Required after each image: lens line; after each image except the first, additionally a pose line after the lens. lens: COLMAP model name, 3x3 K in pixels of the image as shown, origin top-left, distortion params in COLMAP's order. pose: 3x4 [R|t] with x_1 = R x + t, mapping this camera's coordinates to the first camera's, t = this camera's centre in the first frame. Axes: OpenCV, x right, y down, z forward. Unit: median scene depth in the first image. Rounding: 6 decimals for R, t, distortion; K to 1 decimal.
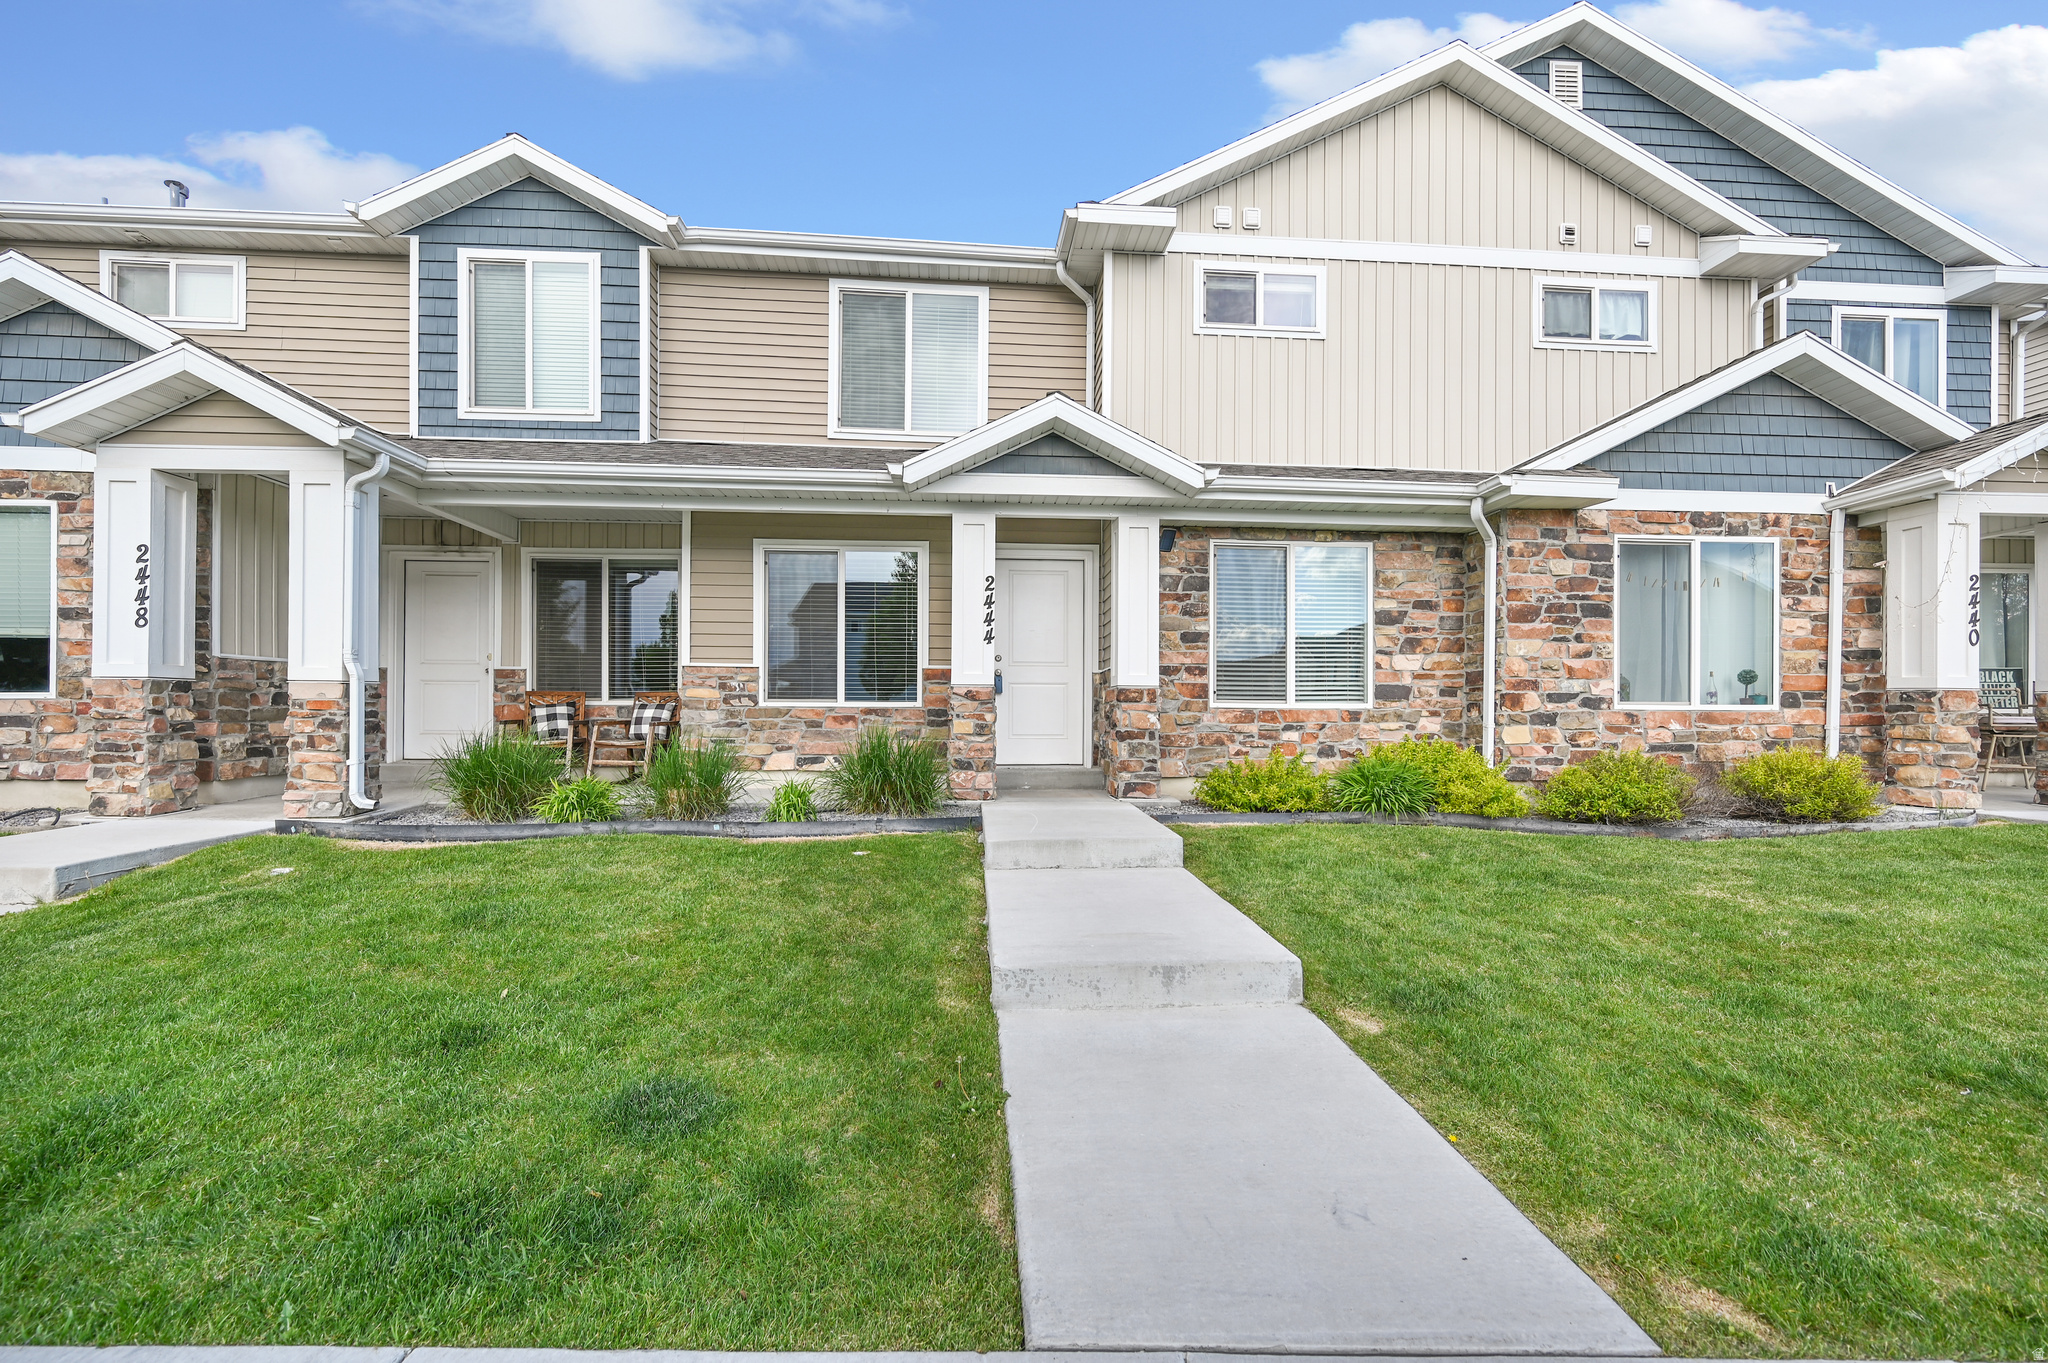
lens RADIAL K [[851.3, 0, 1025.8], [0, 851.3, 705.7], [0, 0, 1]] dist [-0.001470, -0.000148]
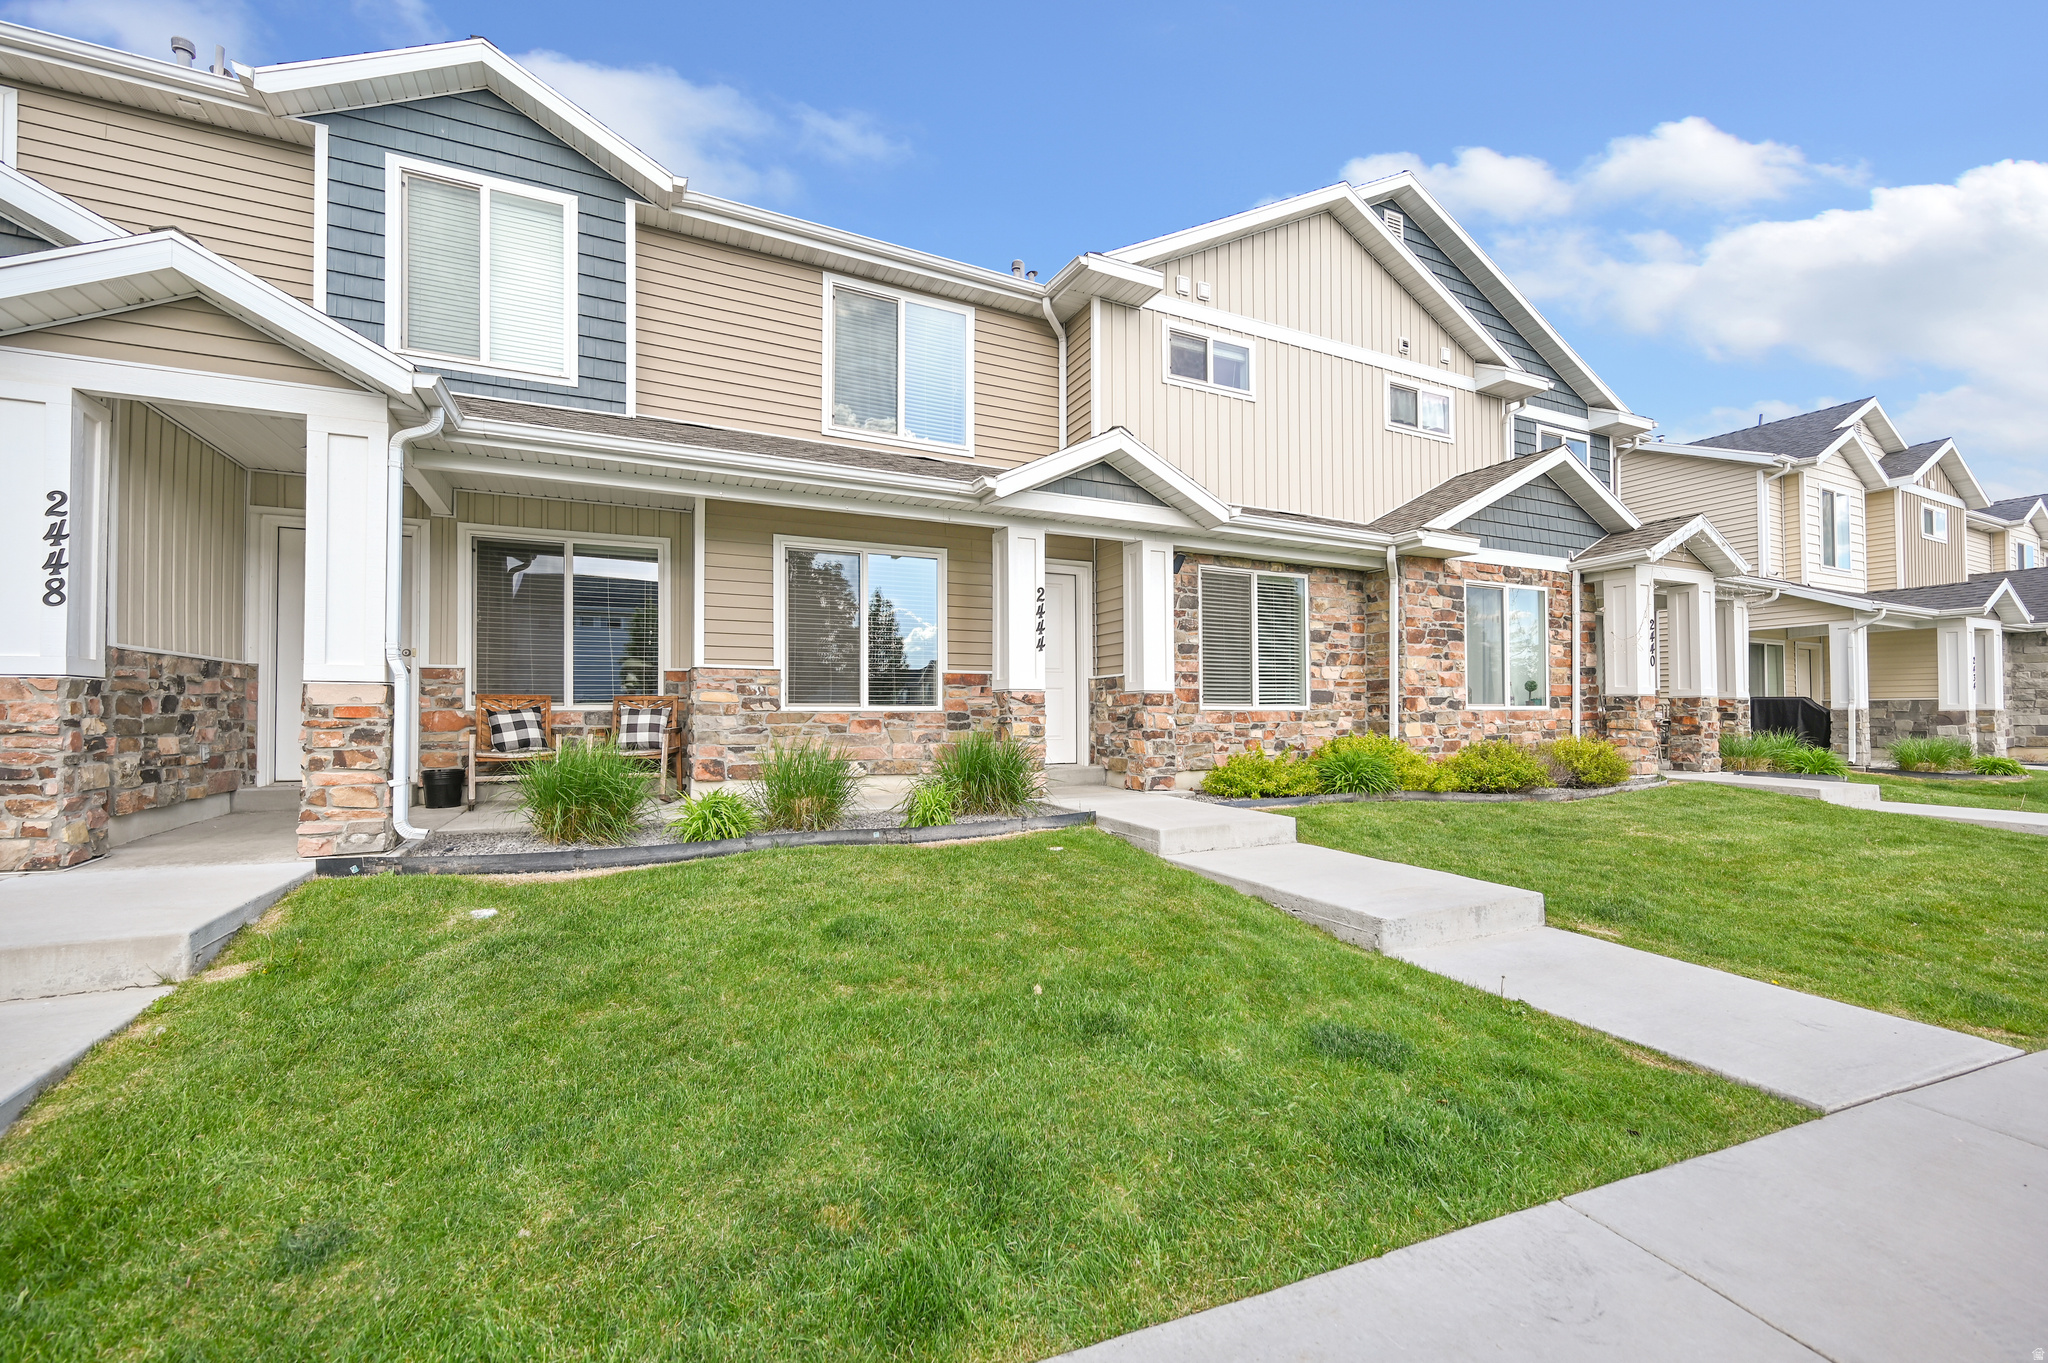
lens RADIAL K [[854.6, 0, 1026.1], [0, 854.6, 694.1], [0, 0, 1]] dist [-0.001489, 0.000024]
pose [[0.925324, 0.001909, 0.379172, -0.440522], [0.004379, 0.999867, -0.015722, -0.002008], [-0.379151, 0.016208, 0.925193, 0.016893]]
